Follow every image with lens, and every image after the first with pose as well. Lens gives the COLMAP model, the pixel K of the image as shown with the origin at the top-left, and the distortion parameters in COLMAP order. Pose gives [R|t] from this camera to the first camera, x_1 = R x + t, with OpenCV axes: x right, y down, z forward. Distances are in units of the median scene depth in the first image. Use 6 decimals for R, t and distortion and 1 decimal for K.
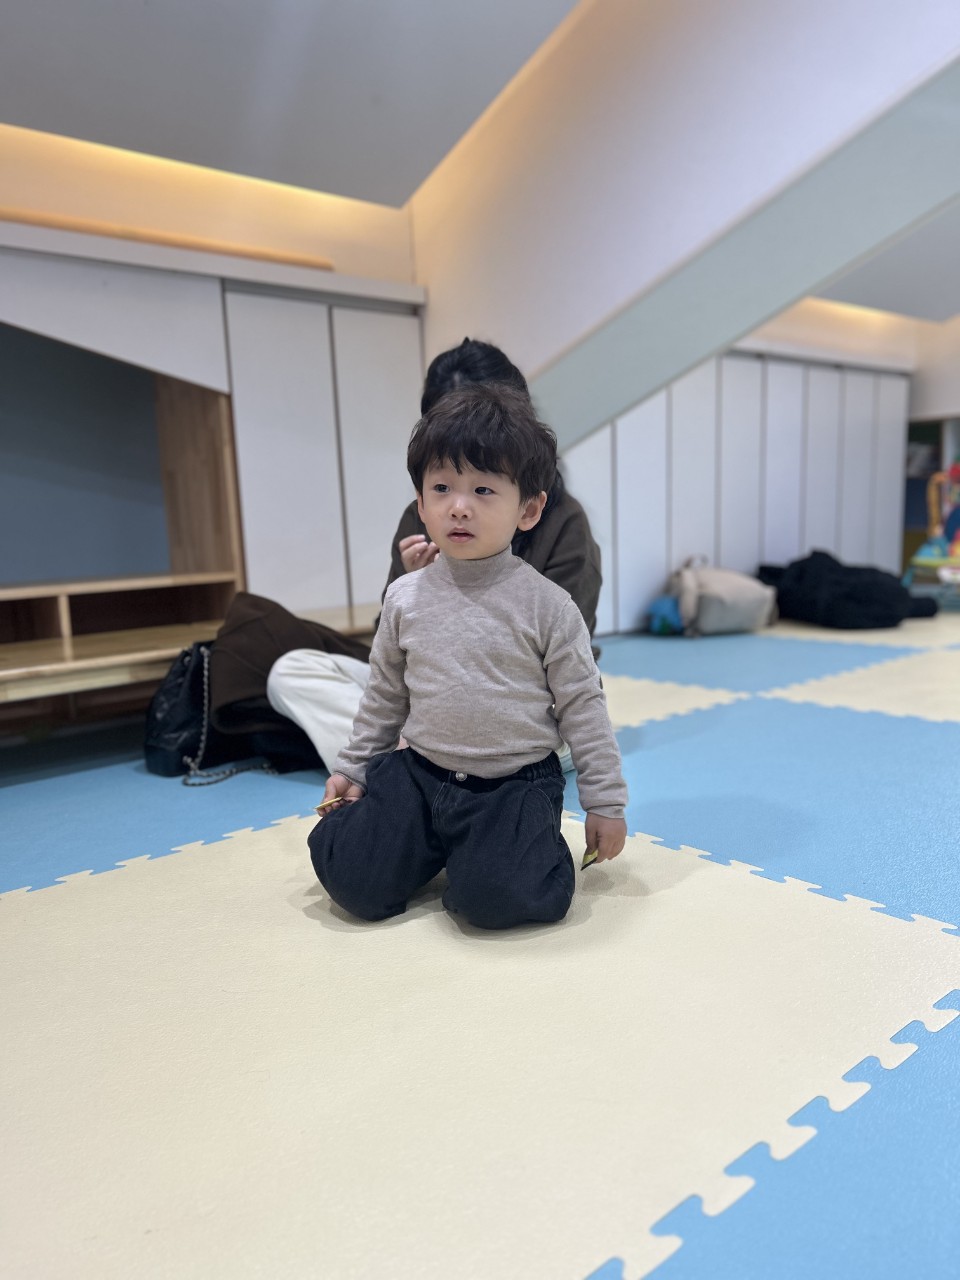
lens RADIAL K [[901.0, 0, 480.3], [0, 901.0, 675.2], [0, 0, 1]] dist [-0.003559, -0.062491]
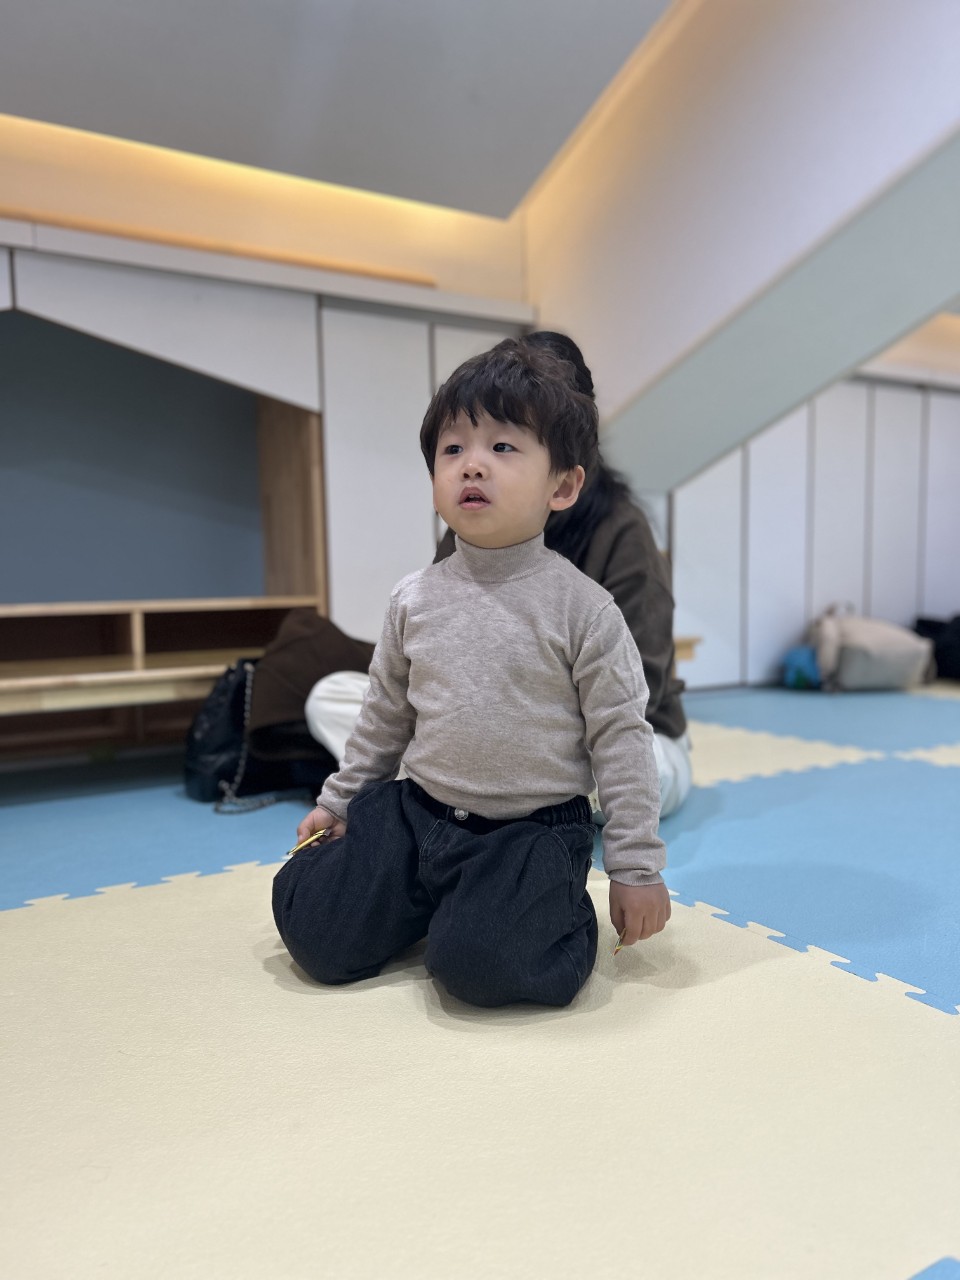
lens RADIAL K [[901.0, 0, 480.3], [0, 901.0, 675.2], [0, 0, 1]] dist [-0.003559, -0.062491]
pose [[0.984297, 0.040166, -0.171889, 0.089326], [-0.051352, 0.996808, -0.061134, 0.024686], [0.168884, 0.069001, 0.983218, 0.131880]]
